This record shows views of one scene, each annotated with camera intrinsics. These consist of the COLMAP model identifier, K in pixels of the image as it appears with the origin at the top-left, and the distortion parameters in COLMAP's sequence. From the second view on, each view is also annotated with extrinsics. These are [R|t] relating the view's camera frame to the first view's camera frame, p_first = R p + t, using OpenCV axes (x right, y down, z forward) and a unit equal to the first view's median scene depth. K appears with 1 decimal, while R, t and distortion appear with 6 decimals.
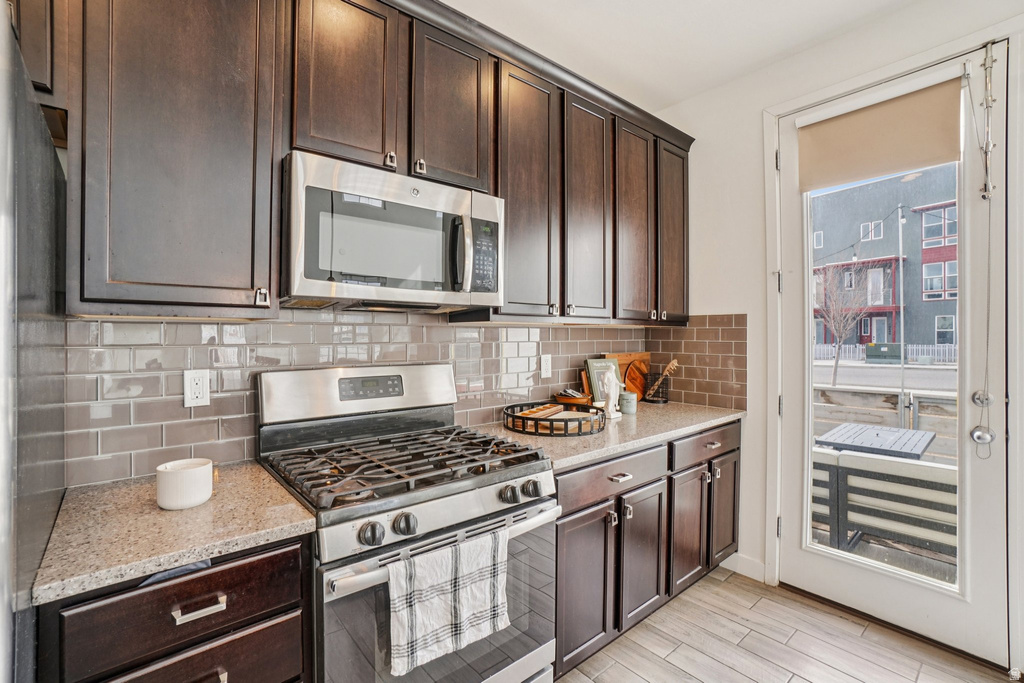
lens RADIAL K [[455.3, 0, 499.5], [0, 455.3, 340.6], [0, 0, 1]] dist [-0.033454, 0.007720]
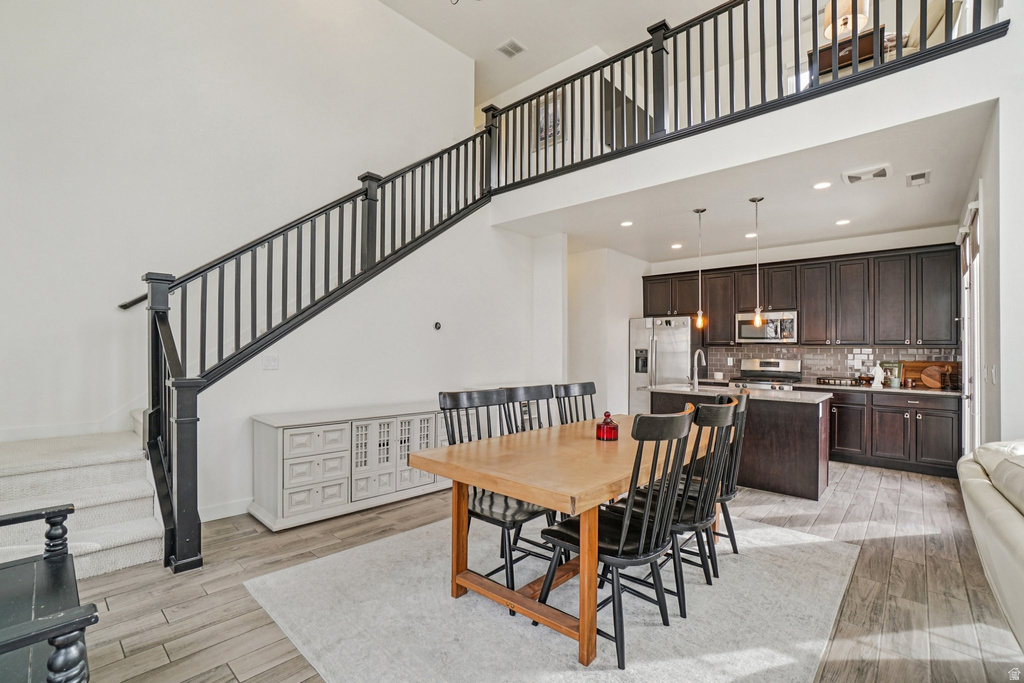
lens RADIAL K [[455.3, 0, 506.5], [0, 455.3, 348.4], [0, 0, 1]] dist [-0.033454, 0.007720]
pose [[0.154017, -0.006674, -0.988046, 3.042378], [-0.023797, 0.999662, -0.010462, 0.059579], [0.987782, 0.025123, 0.153806, -1.700718]]
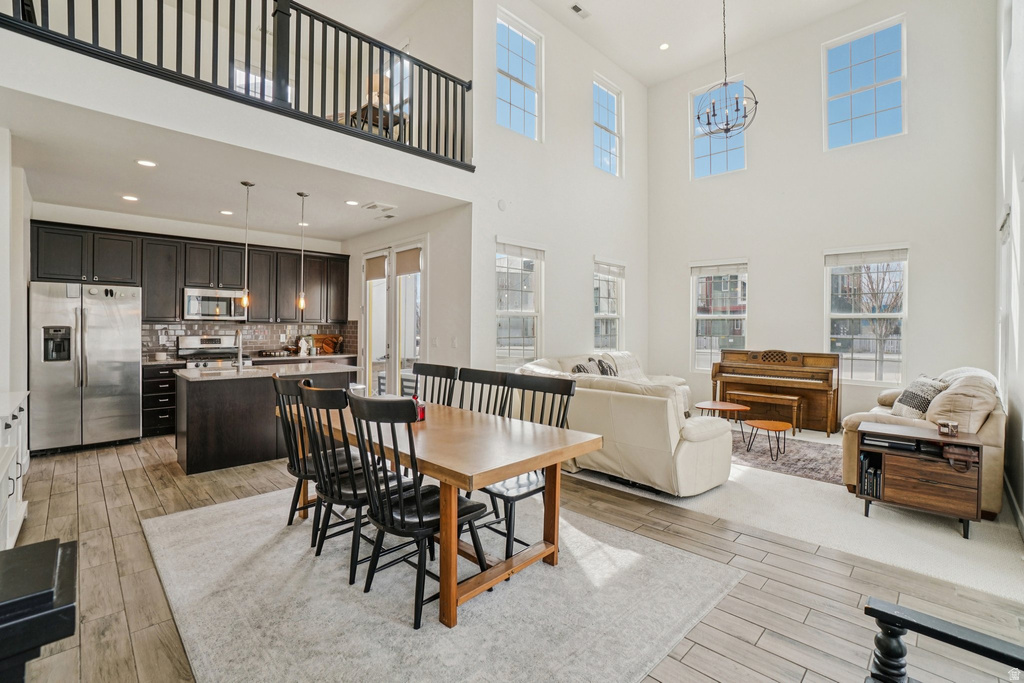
lens RADIAL K [[455.3, 0, 504.0], [0, 455.3, 321.9], [0, 0, 1]] dist [-0.033454, 0.007720]
pose [[0.994792, -0.000342, 0.101921, 1.733146], [0.003122, 0.999627, -0.027114, 0.047719], [-0.101873, 0.027291, 0.994423, -2.892613]]
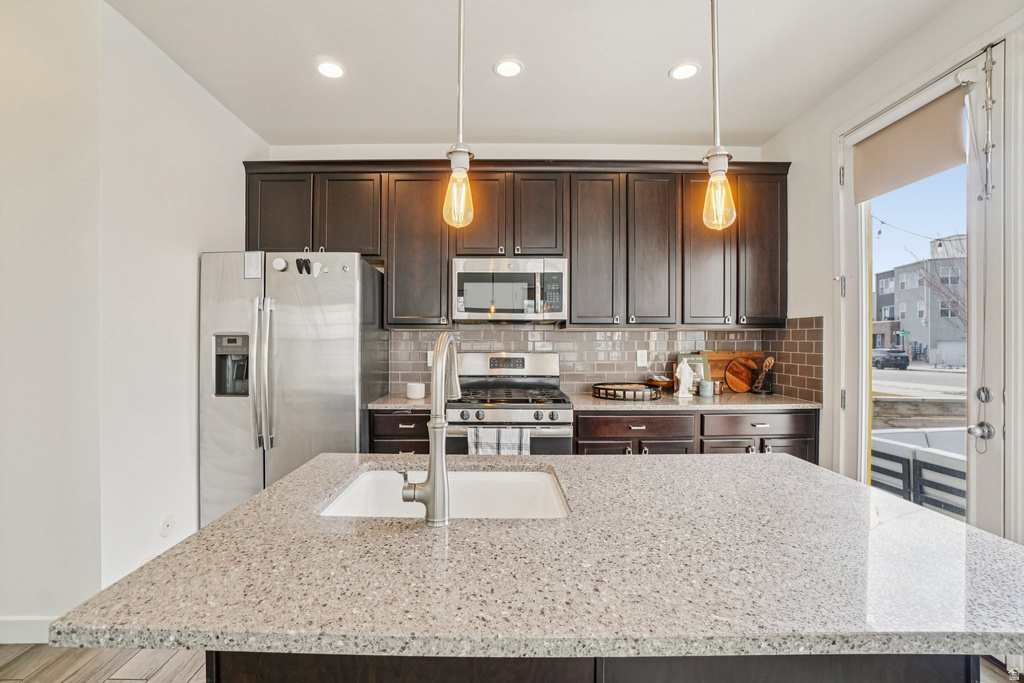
lens RADIAL K [[455.3, 0, 507.2], [0, 455.3, 339.6], [0, 0, 1]] dist [-0.033454, 0.007720]
pose [[0.783280, -0.003075, -0.621661, 0.921279], [-0.007354, 0.999872, -0.014211, 0.029447], [0.621625, 0.015703, 0.783157, -0.516567]]
